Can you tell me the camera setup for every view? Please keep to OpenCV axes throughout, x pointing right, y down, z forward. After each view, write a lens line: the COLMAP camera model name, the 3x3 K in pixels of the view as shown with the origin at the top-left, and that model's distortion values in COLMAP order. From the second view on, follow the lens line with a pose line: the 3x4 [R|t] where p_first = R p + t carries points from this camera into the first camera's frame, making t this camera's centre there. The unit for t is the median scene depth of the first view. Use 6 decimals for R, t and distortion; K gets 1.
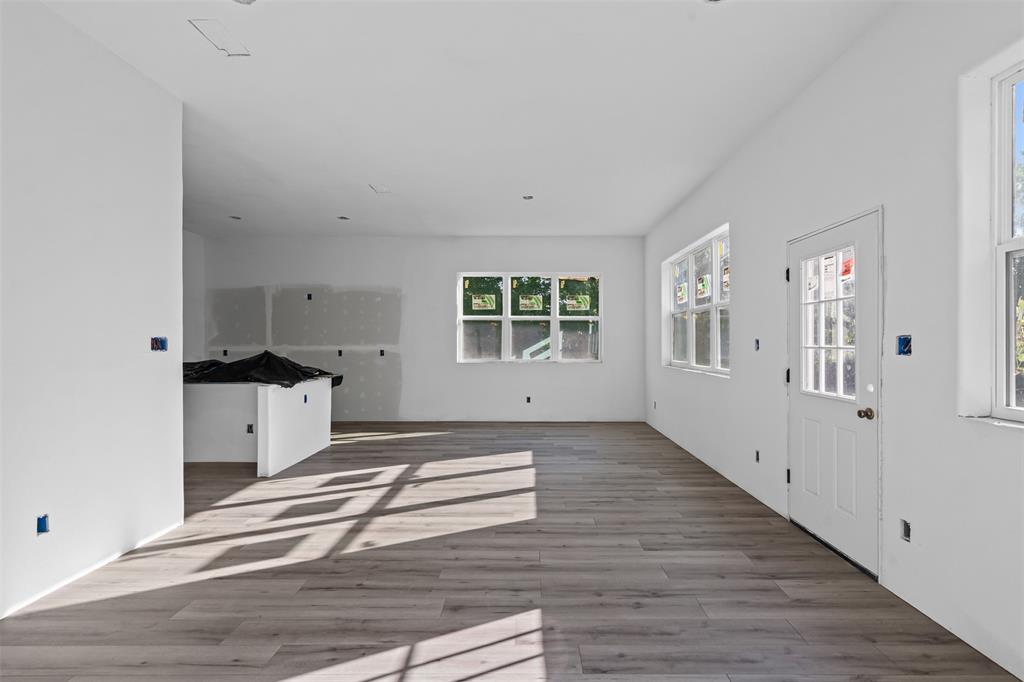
lens RADIAL K [[487.5, 0, 512.0], [0, 487.5, 341.0], [0, 0, 1]] dist [-0.001596, 0.000179]
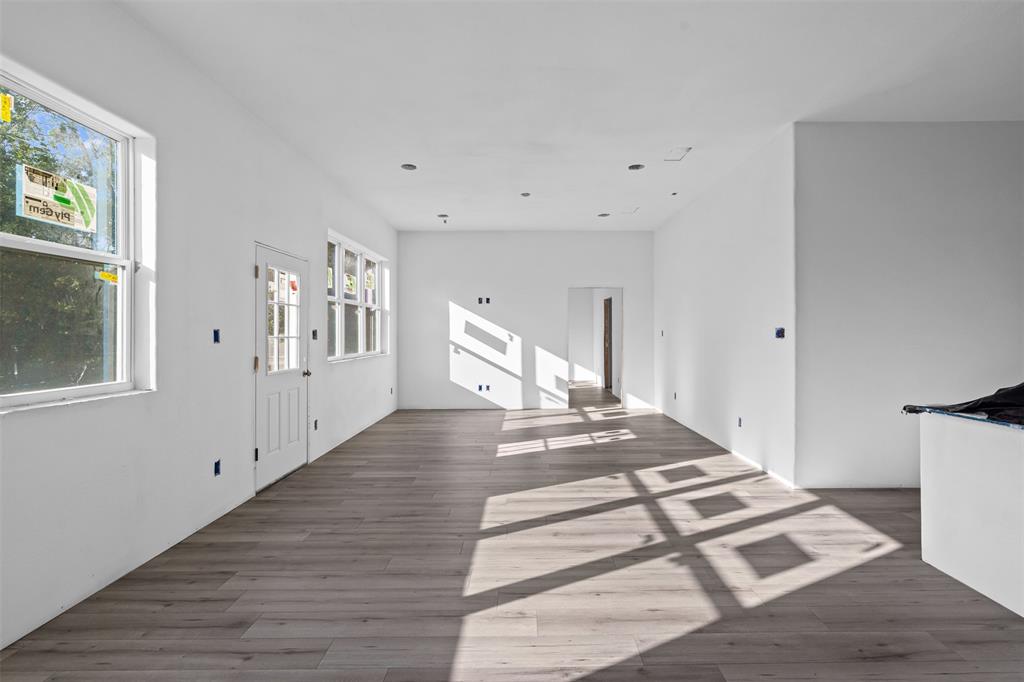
lens RADIAL K [[487.5, 0, 512.0], [0, 487.5, 341.0], [0, 0, 1]] dist [-0.001596, 0.000179]
pose [[-0.999798, 0.003124, -0.019875, 0.012805], [0.002997, 0.999975, 0.006442, 0.015395], [0.019894, 0.006381, -0.999782, 2.032417]]
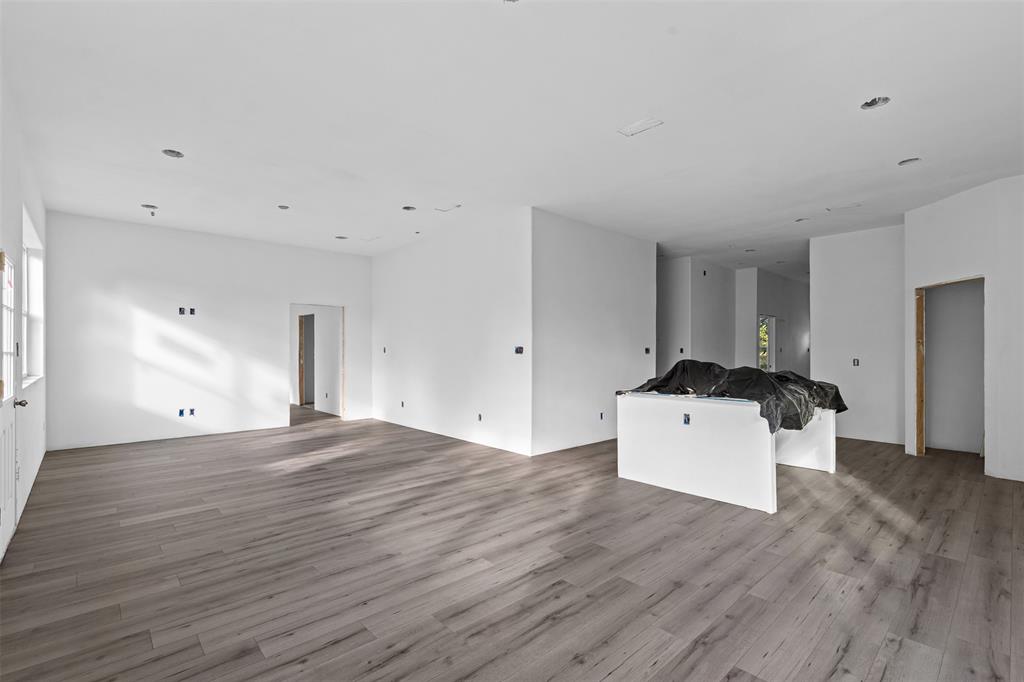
lens RADIAL K [[479.3, 0, 513.3], [0, 479.3, 358.0], [0, 0, 1]] dist [-0.000300, 0.000025]
pose [[-0.721342, 0.008997, -0.692520, 0.485508], [0.003816, 0.999952, 0.009017, 0.017563], [0.692568, 0.003862, -0.721342, 2.050548]]
